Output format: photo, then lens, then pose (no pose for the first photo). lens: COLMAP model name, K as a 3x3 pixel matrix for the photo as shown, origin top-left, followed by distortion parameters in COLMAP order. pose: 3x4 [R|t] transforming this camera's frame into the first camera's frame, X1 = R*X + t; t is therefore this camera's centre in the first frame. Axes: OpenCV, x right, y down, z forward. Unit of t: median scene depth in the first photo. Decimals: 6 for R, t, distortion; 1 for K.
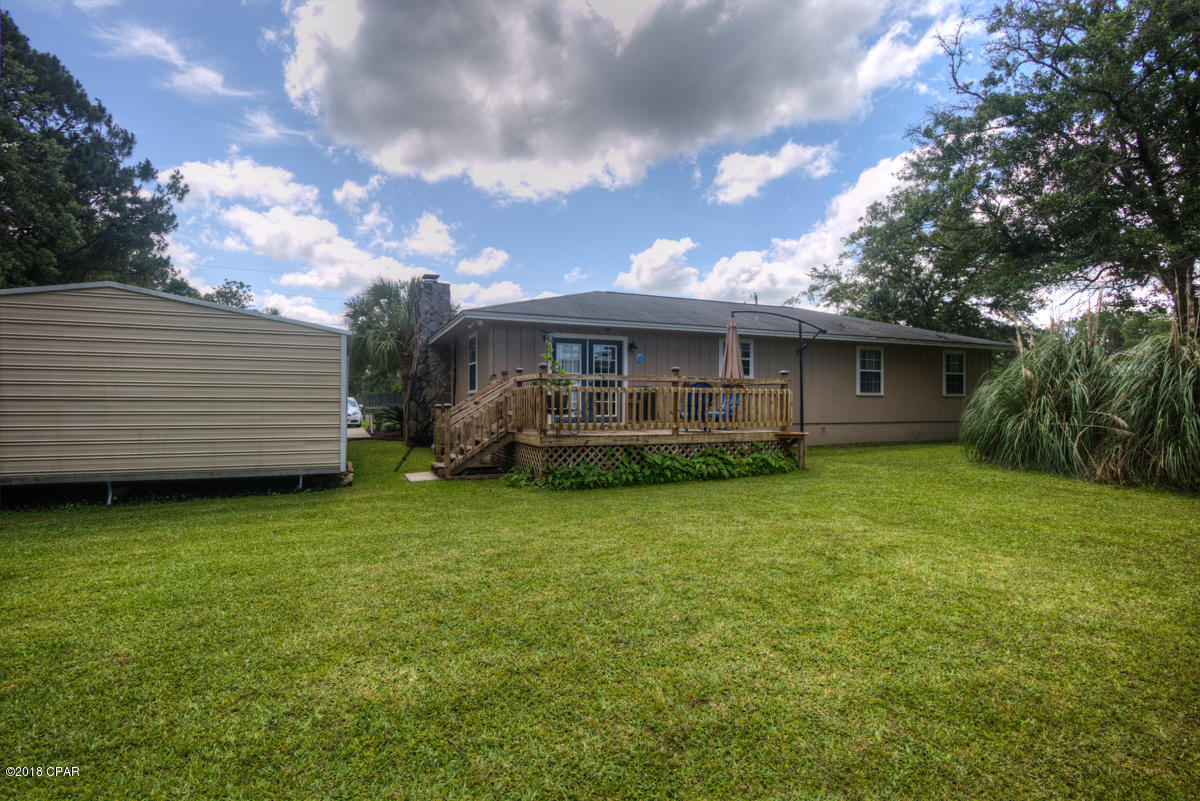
lens RADIAL K [[588.1, 0, 596.7], [0, 588.1, 399.3], [0, 0, 1]] dist [-0.017793, -0.001133]
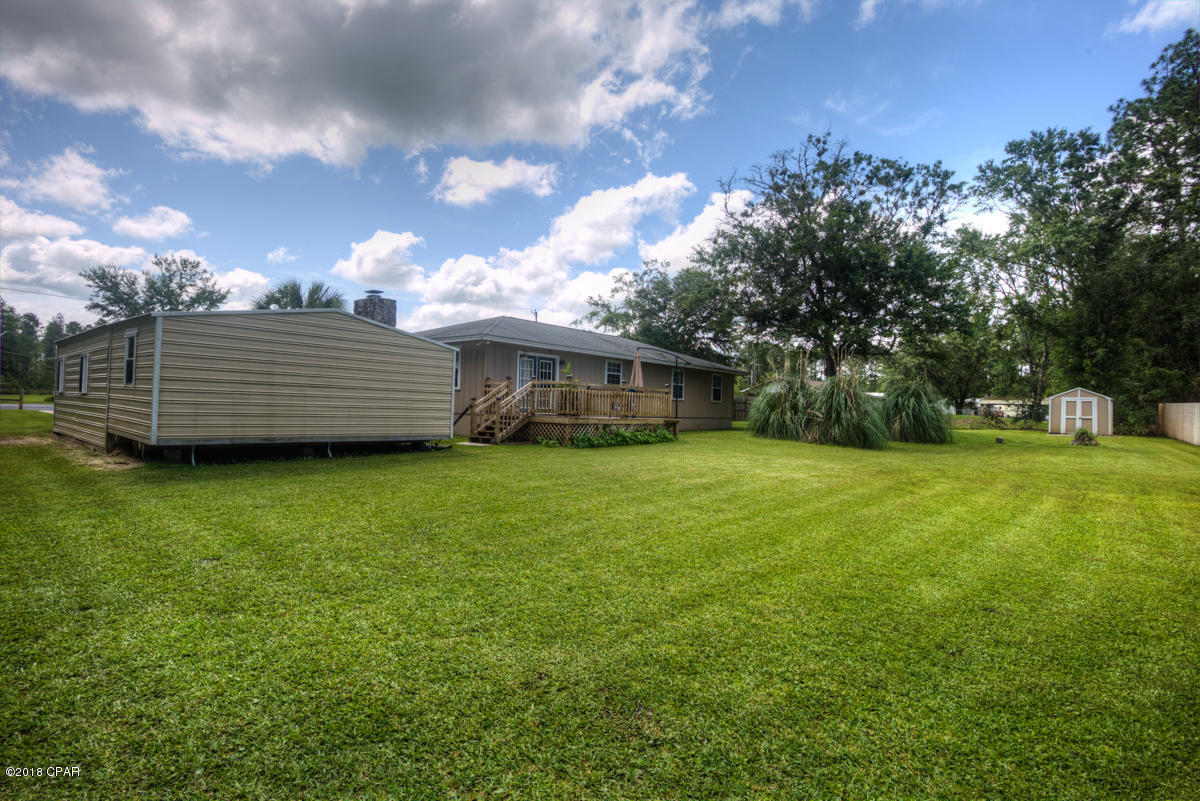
lens RADIAL K [[588.1, 0, 596.7], [0, 588.1, 399.3], [0, 0, 1]] dist [-0.017793, -0.001133]
pose [[0.890966, 0.030264, 0.453061, -0.178812], [-0.029415, 0.999527, -0.008921, 0.005110], [-0.453117, -0.005379, 0.891435, -0.125477]]
